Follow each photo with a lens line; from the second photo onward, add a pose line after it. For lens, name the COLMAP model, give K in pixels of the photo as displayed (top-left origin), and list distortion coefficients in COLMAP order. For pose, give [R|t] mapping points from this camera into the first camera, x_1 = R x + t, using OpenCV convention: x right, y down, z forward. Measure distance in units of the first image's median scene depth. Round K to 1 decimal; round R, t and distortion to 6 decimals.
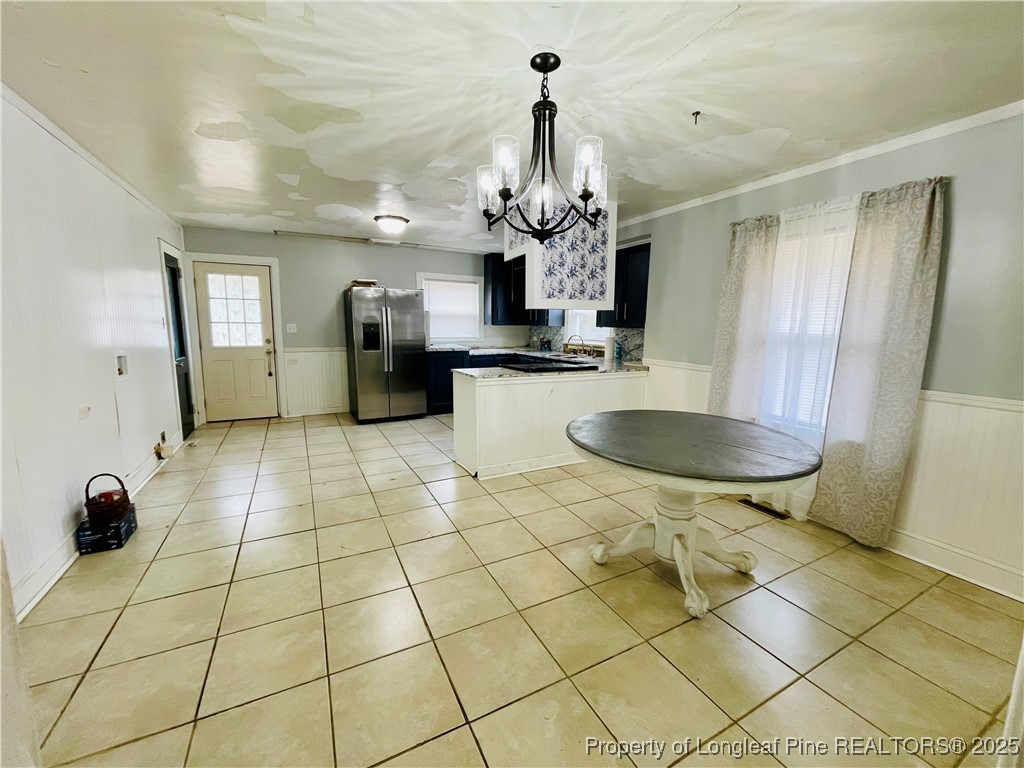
lens RADIAL K [[408.1, 0, 509.4], [0, 408.1, 382.2], [0, 0, 1]] dist [-0.002090, 0.000561]
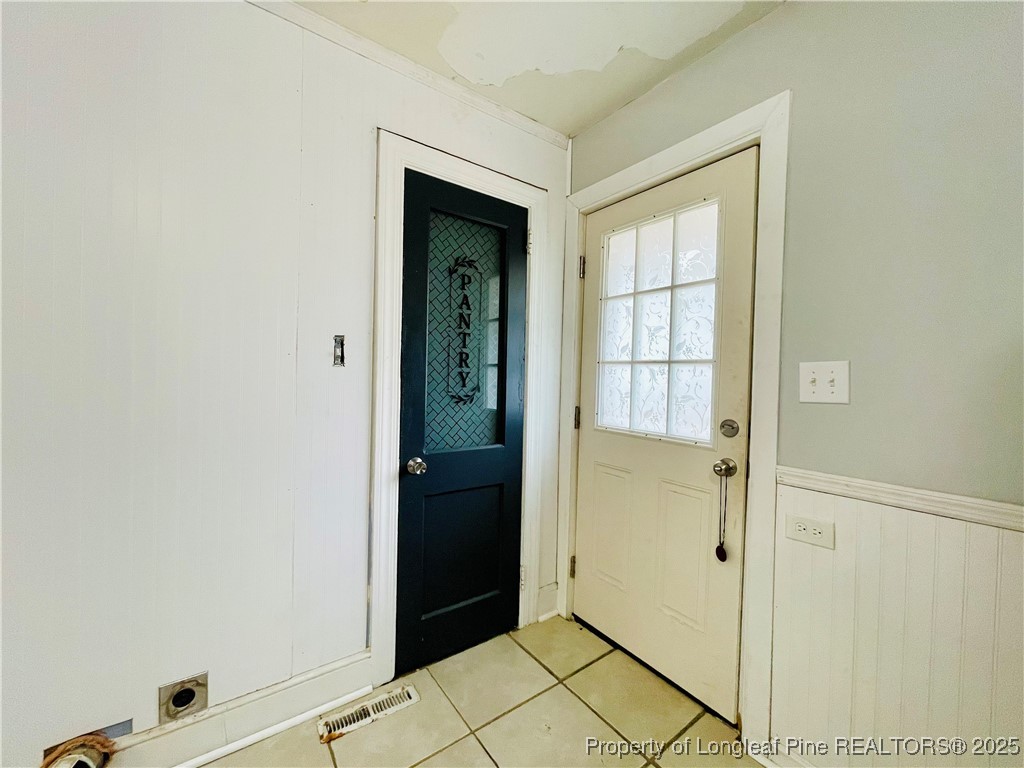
lens RADIAL K [[408.1, 0, 511.4], [0, 408.1, 380.2], [0, 0, 1]] dist [-0.002090, 0.000561]
pose [[0.153478, 0.005698, -0.988136, -0.351084], [-0.160195, 0.986899, -0.019190, -0.103720], [0.975080, 0.161240, 0.152380, 0.818470]]
